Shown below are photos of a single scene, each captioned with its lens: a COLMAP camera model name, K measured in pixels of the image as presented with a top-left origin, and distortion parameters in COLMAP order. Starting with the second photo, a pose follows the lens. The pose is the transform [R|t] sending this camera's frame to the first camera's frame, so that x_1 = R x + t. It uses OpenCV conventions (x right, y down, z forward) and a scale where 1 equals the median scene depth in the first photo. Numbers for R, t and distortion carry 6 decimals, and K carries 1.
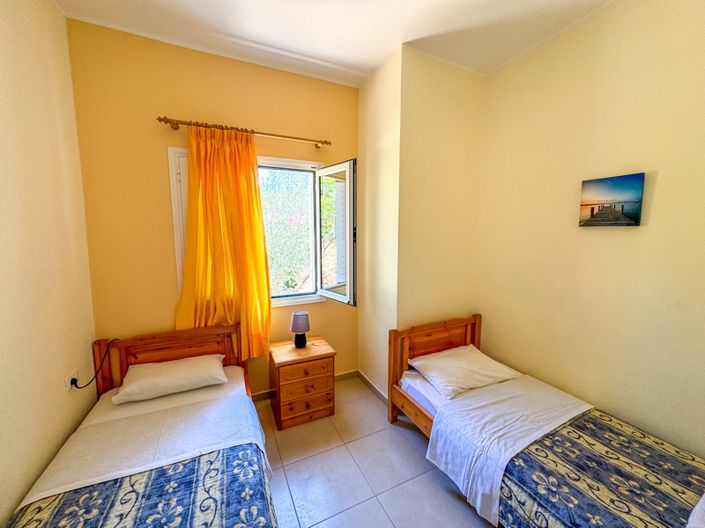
lens RADIAL K [[287.9, 0, 350.1], [0, 287.9, 263.6], [0, 0, 1]] dist [0.000561, -0.001691]
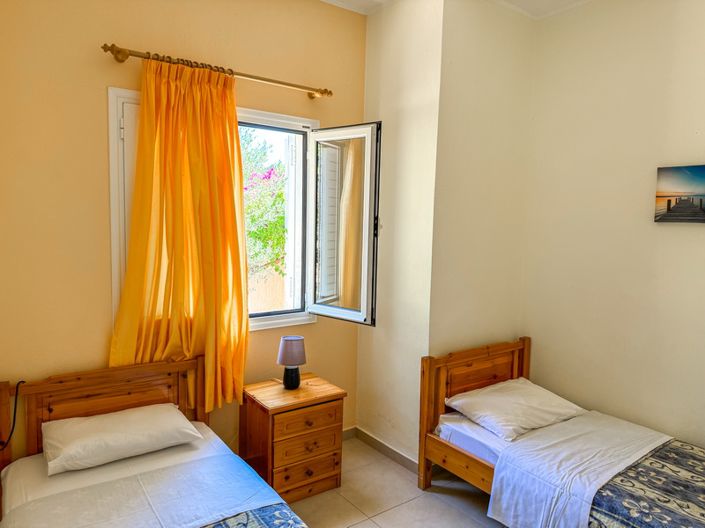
lens RADIAL K [[505.6, 0, 356.9], [0, 505.6, 261.8], [0, 0, 1]] dist [0.047788, -0.057555]
pose [[0.981304, 0.007614, 0.192316, -0.281670], [-0.002334, 0.999615, -0.027662, 0.025293], [-0.192452, 0.026696, 0.980943, -0.237452]]
